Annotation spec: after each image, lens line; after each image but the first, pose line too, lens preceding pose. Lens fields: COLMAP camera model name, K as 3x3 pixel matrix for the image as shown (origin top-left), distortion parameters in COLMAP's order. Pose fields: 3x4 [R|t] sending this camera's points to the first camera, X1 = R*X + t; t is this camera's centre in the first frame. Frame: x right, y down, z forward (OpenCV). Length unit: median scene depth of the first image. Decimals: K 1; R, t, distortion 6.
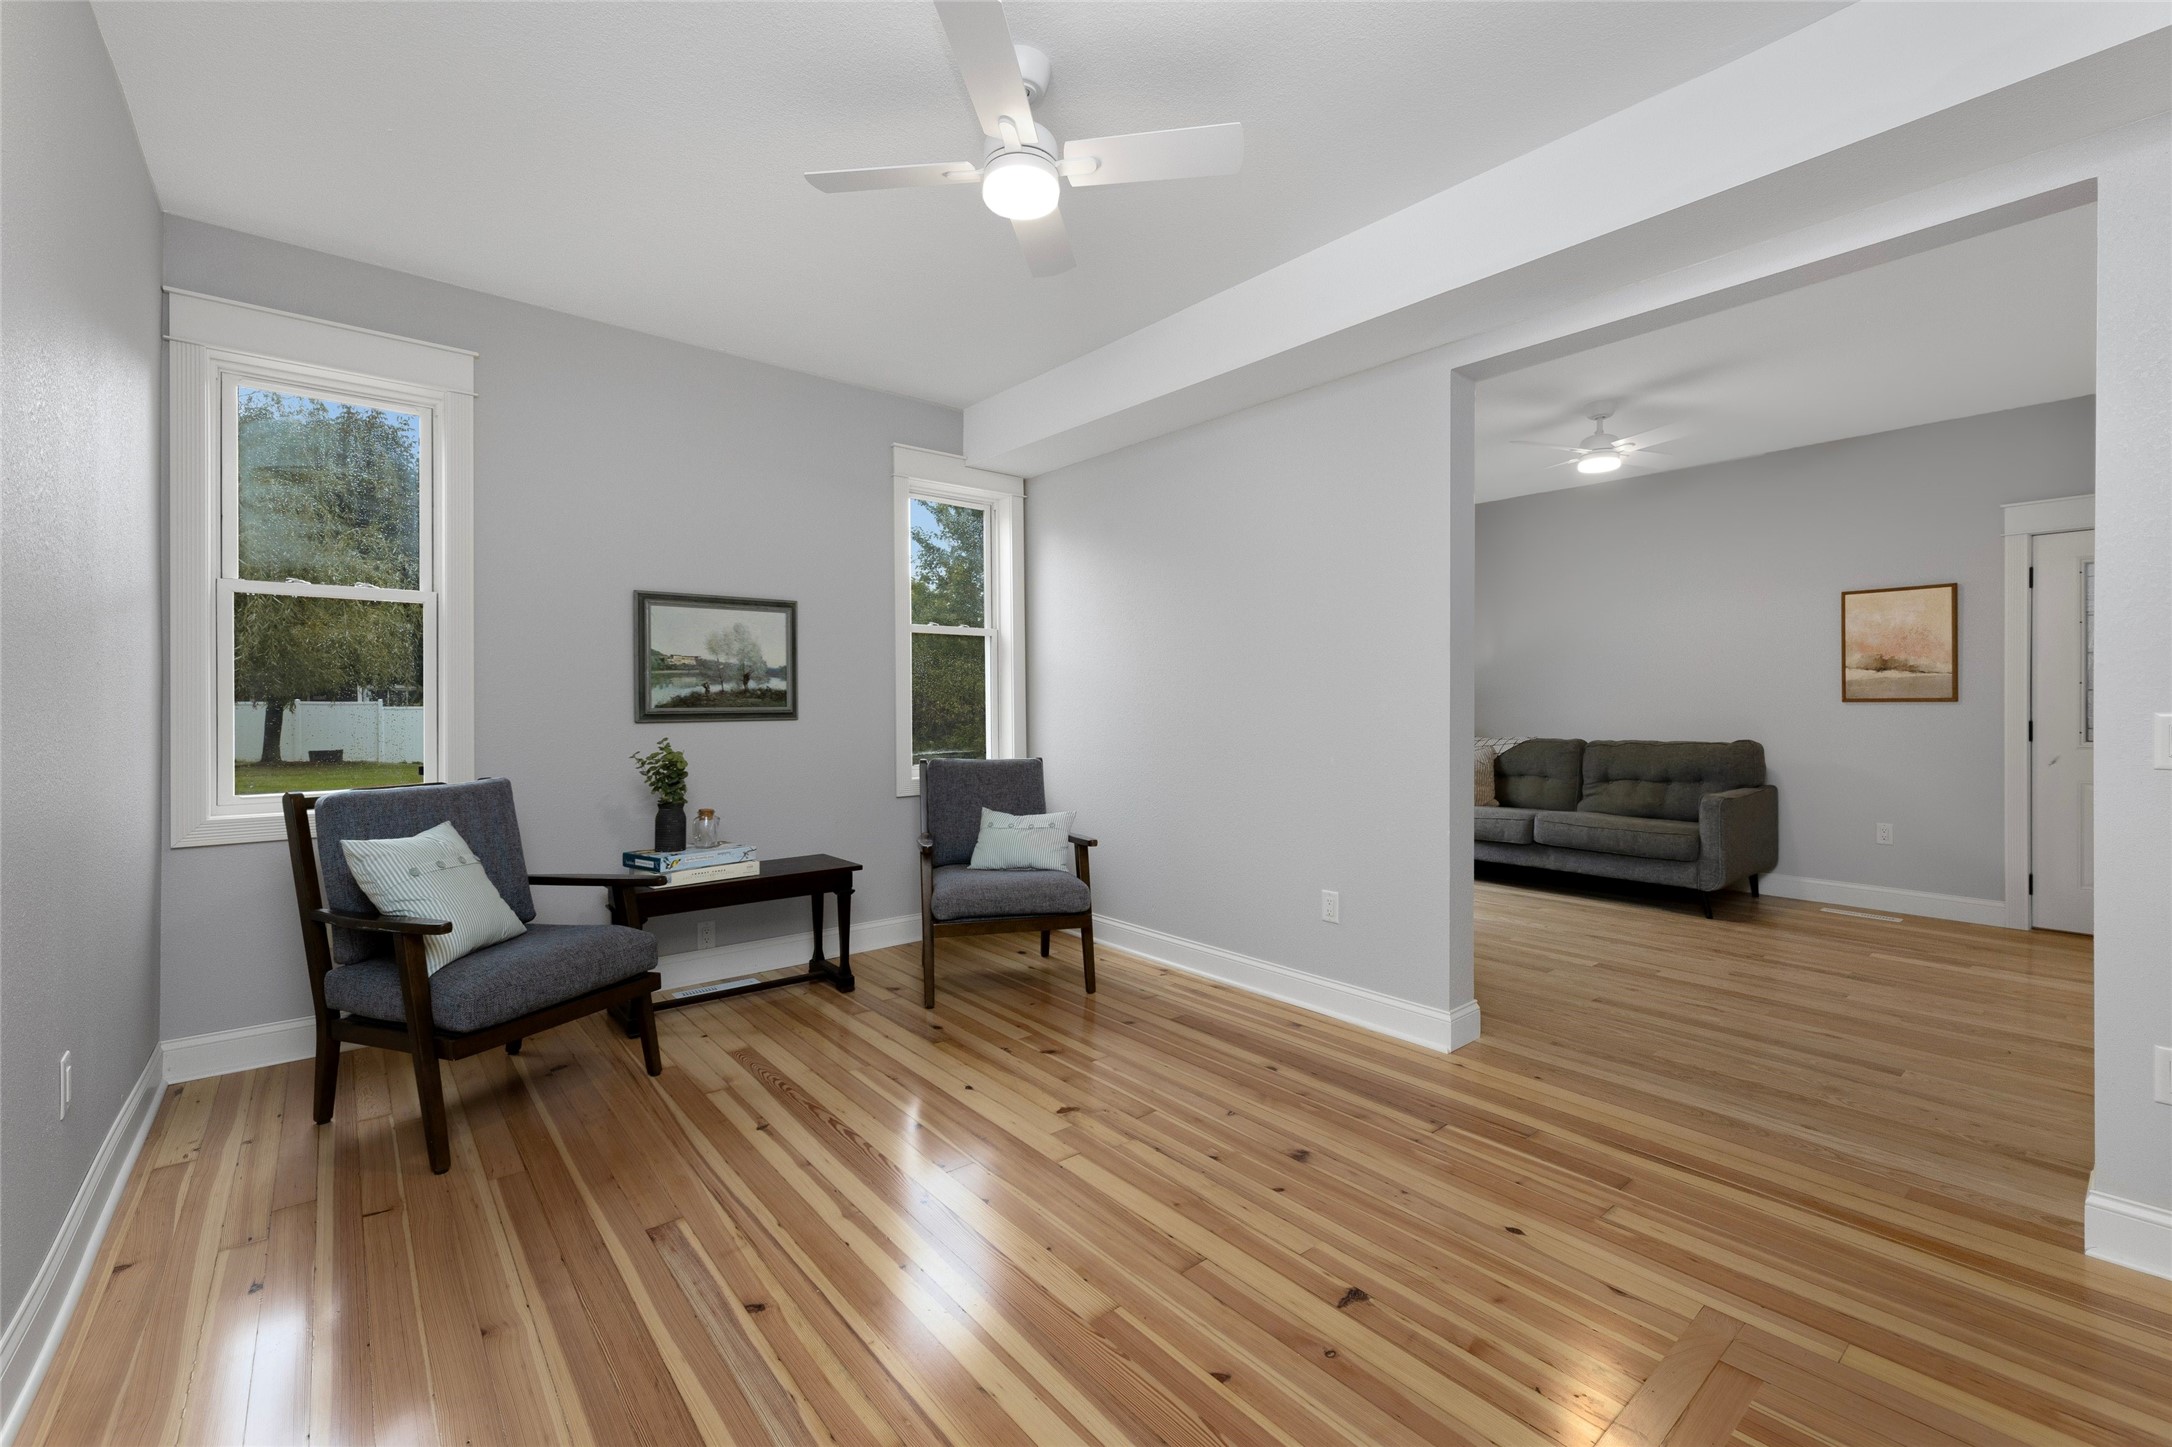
lens RADIAL K [[910.4, 0, 1092.5], [0, 910.4, 706.1], [0, 0, 1]] dist [0.000946, 0.000836]
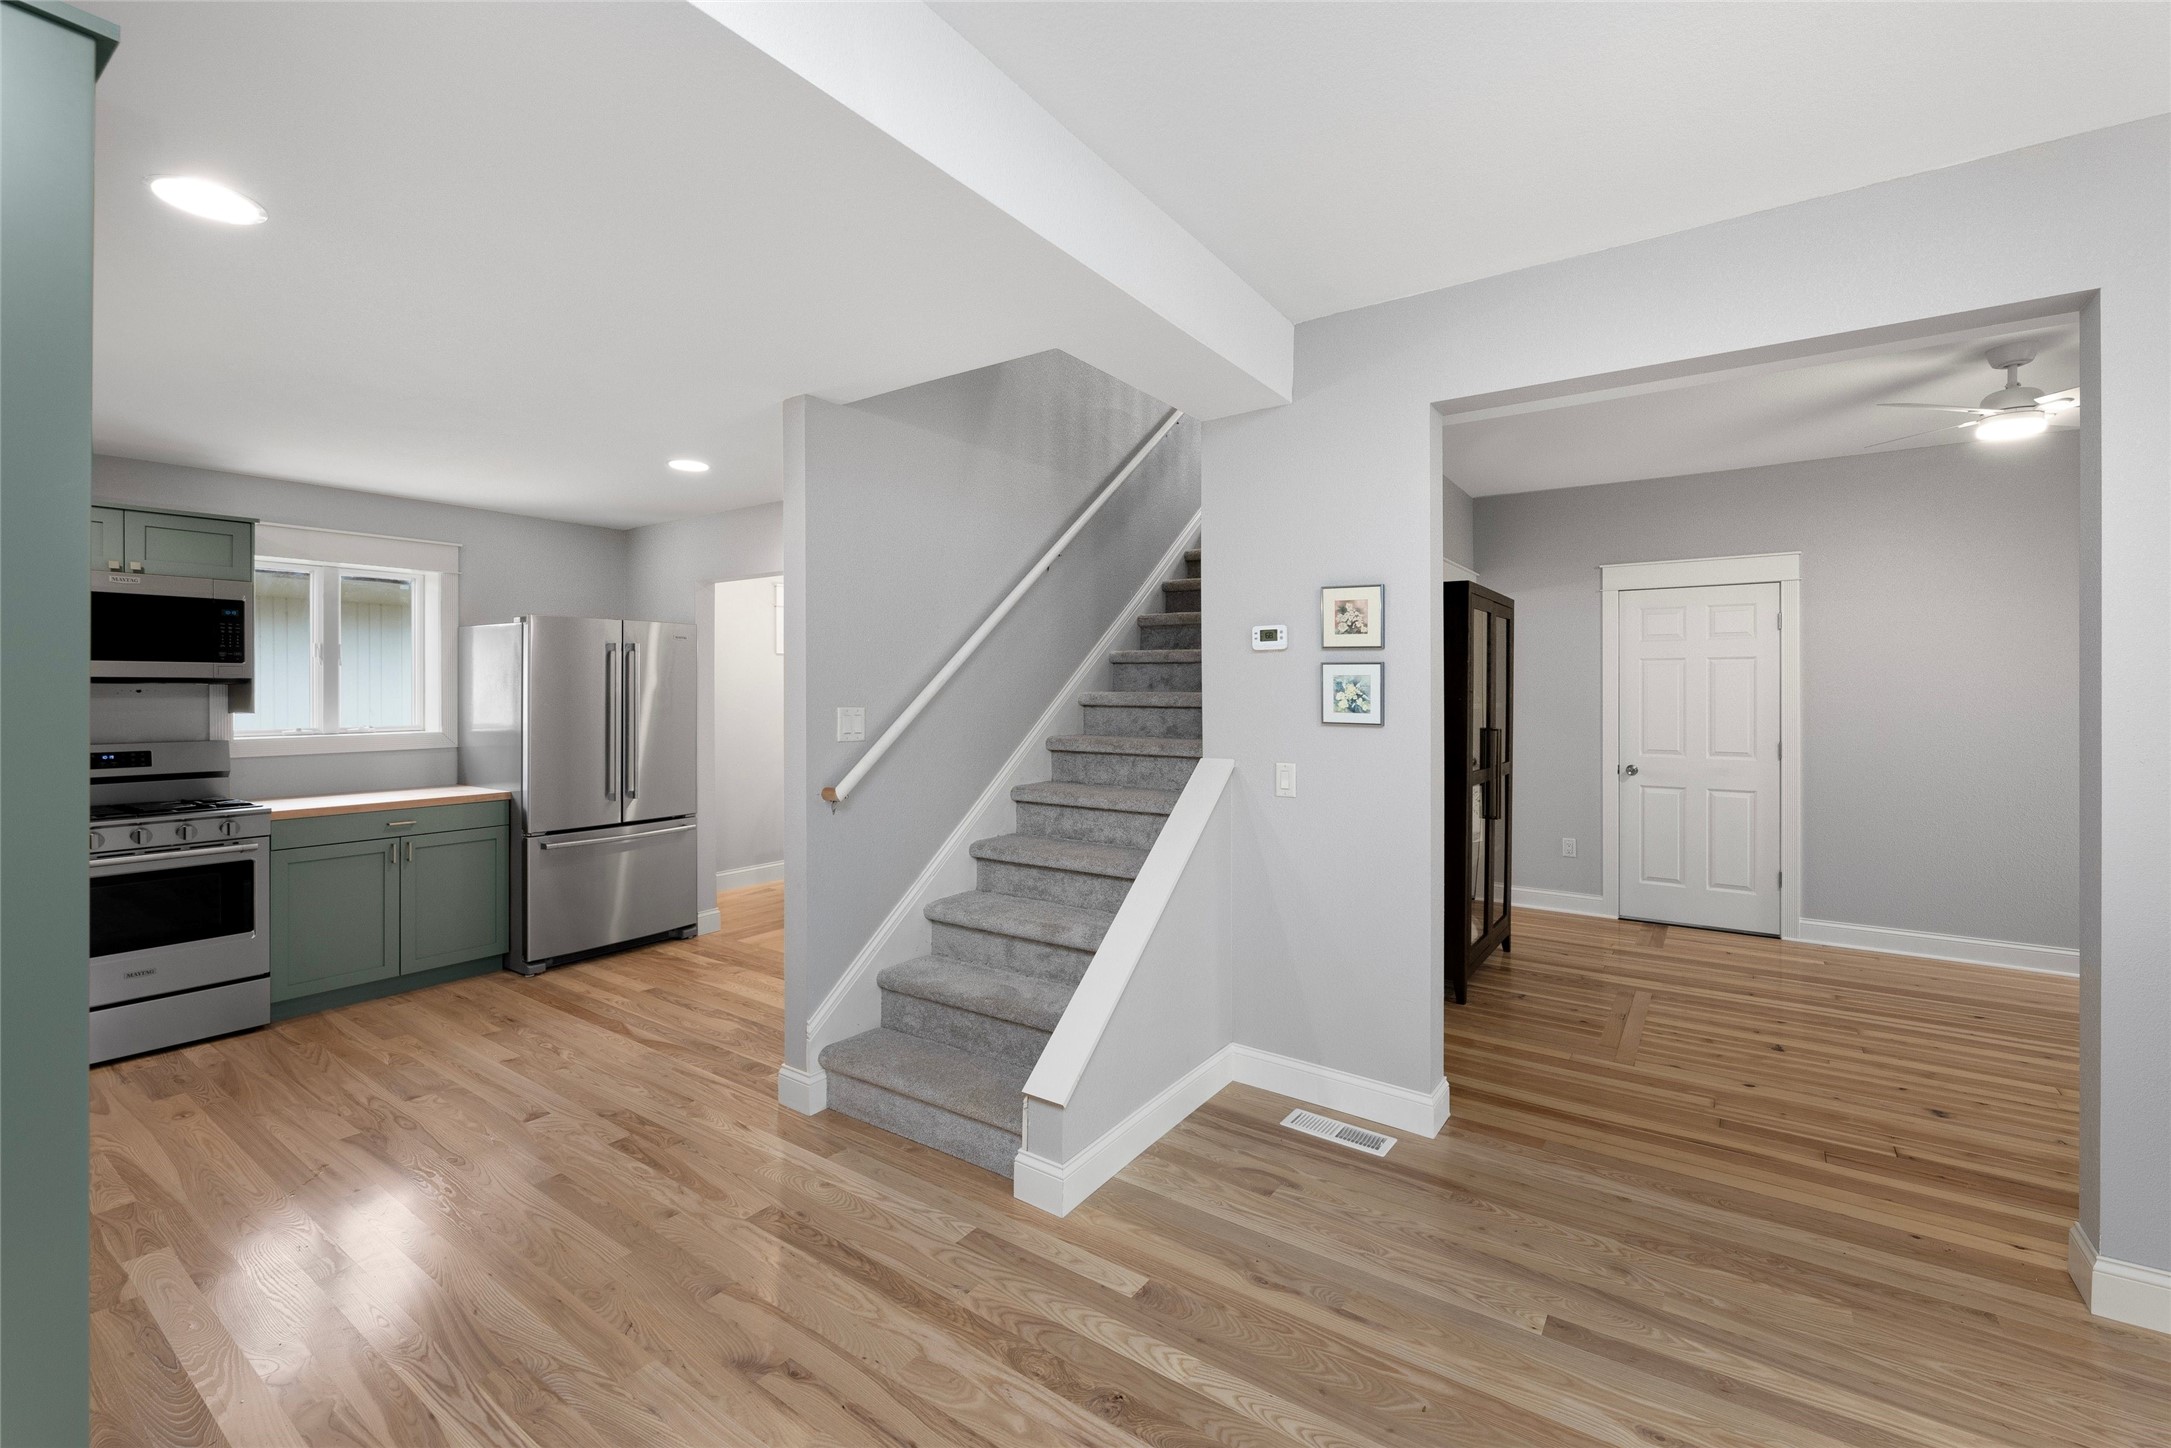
lens RADIAL K [[910.0, 0, 1106.0], [0, 910.0, 687.4], [0, 0, 1]] dist [0.000946, 0.000836]
pose [[-0.963140, -0.002392, -0.268991, 1.121701], [-0.001898, 0.999996, -0.002096, -0.064731], [0.268995, -0.001508, -0.963140, 1.267023]]
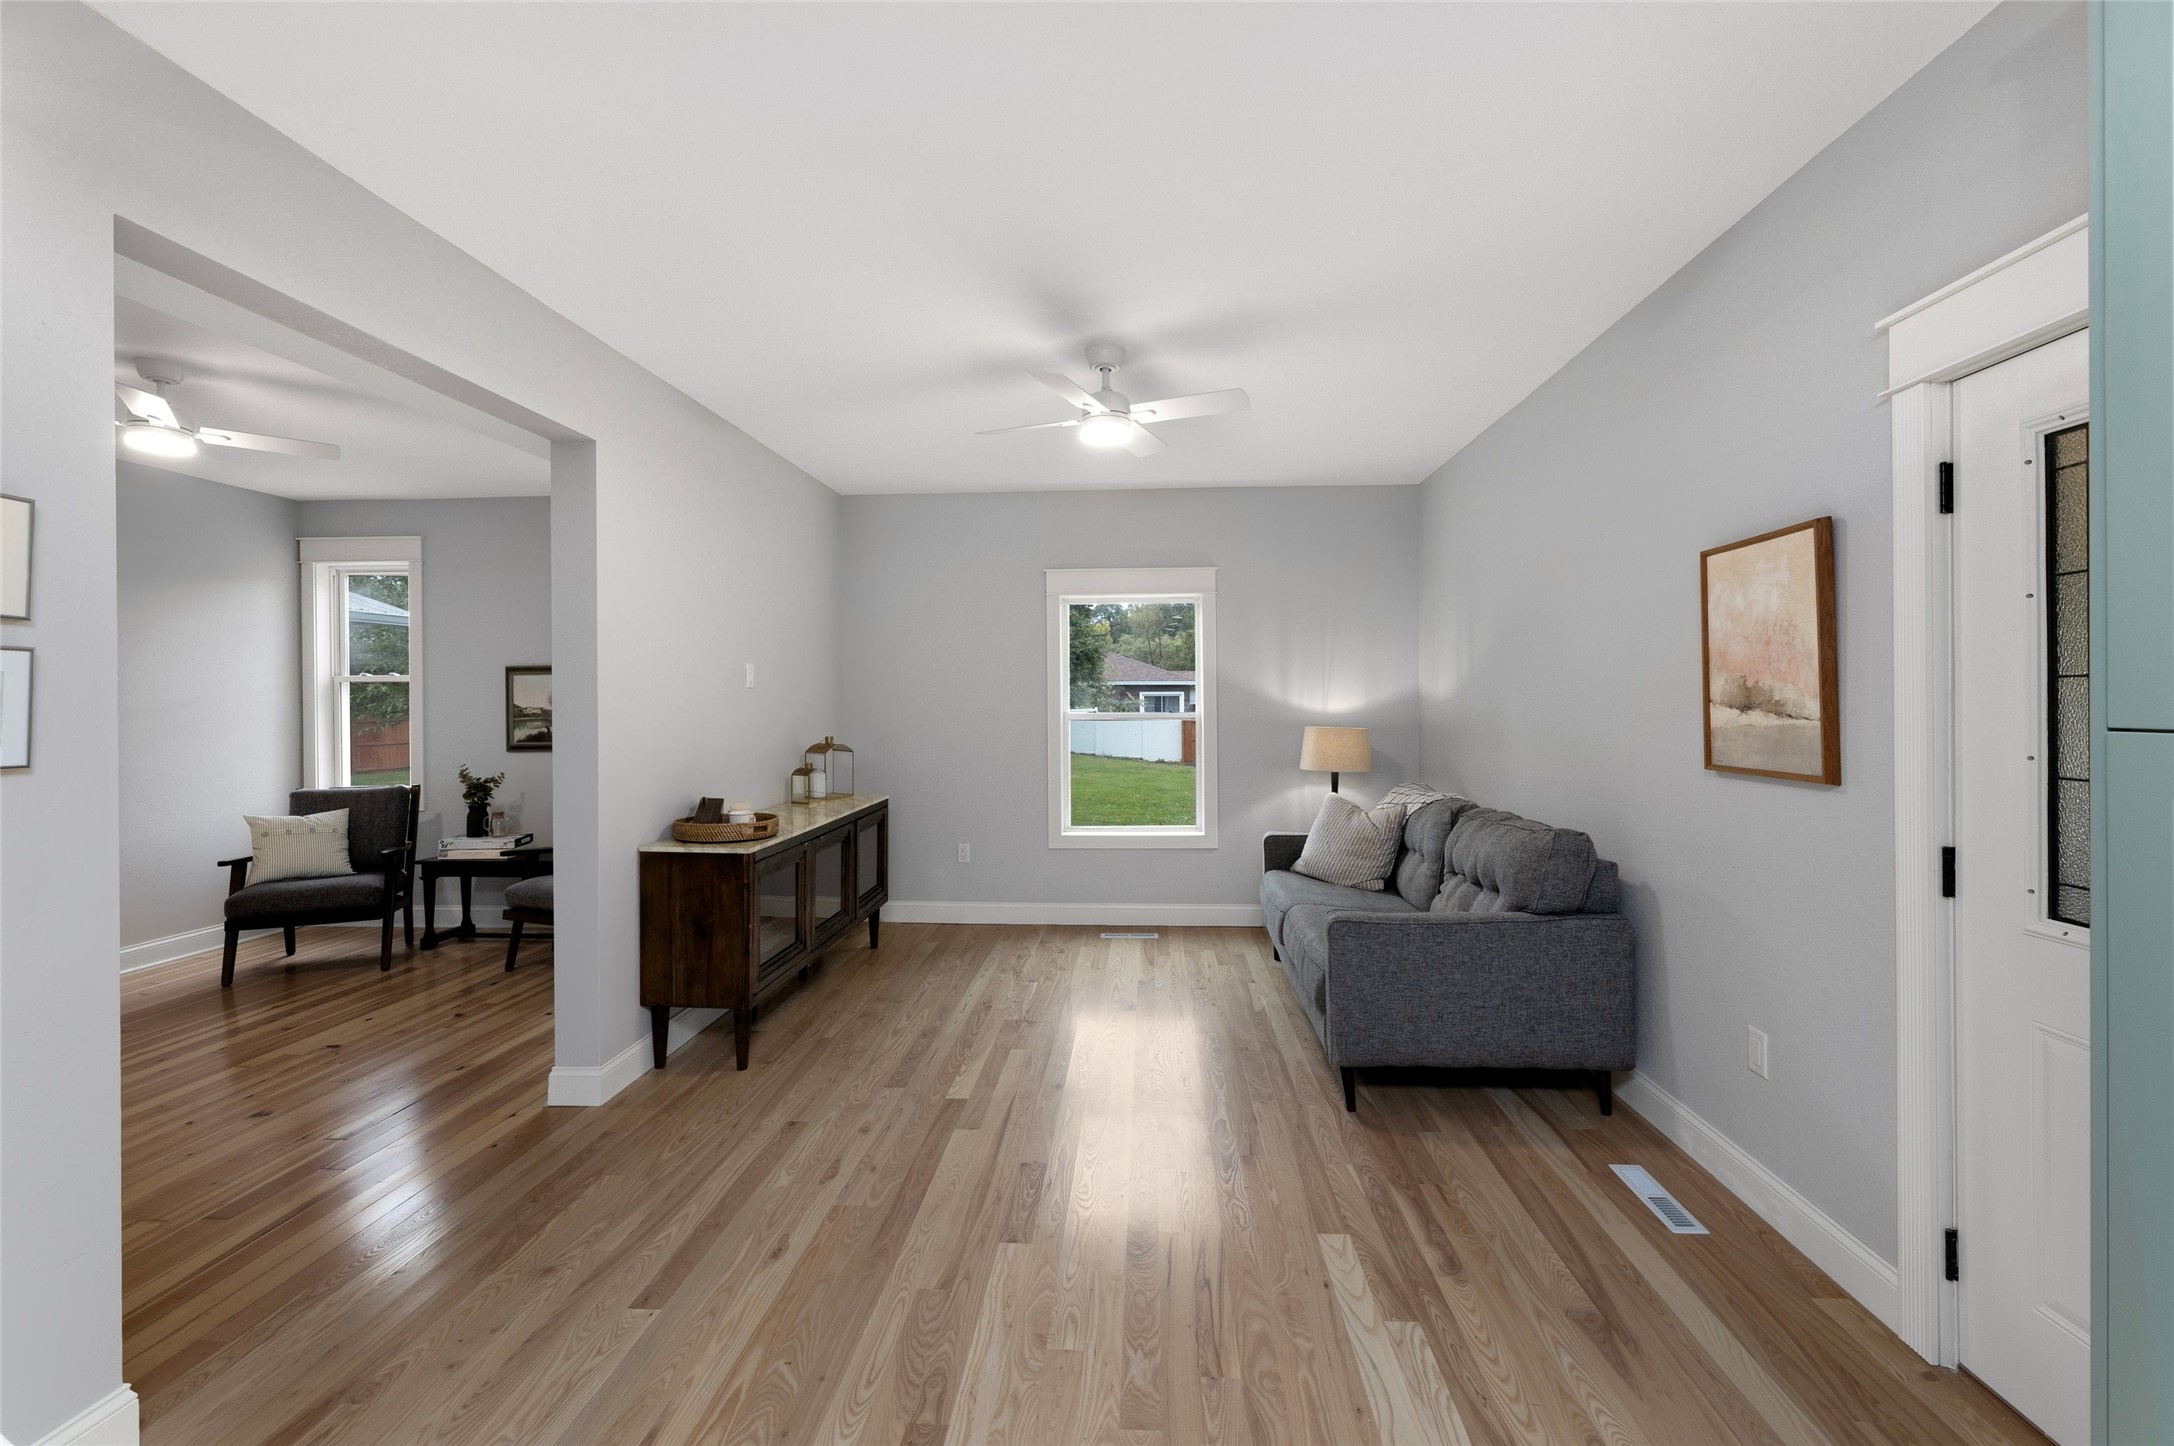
lens RADIAL K [[911.3, 0, 1090.2], [0, 911.3, 705.7], [0, 0, 1]] dist [0.000946, 0.000836]
pose [[0.723588, -0.001678, -0.690230, 1.319307], [0.003677, 0.999992, 0.001423, -0.060341], [0.690222, -0.003568, 0.723589, 0.579197]]
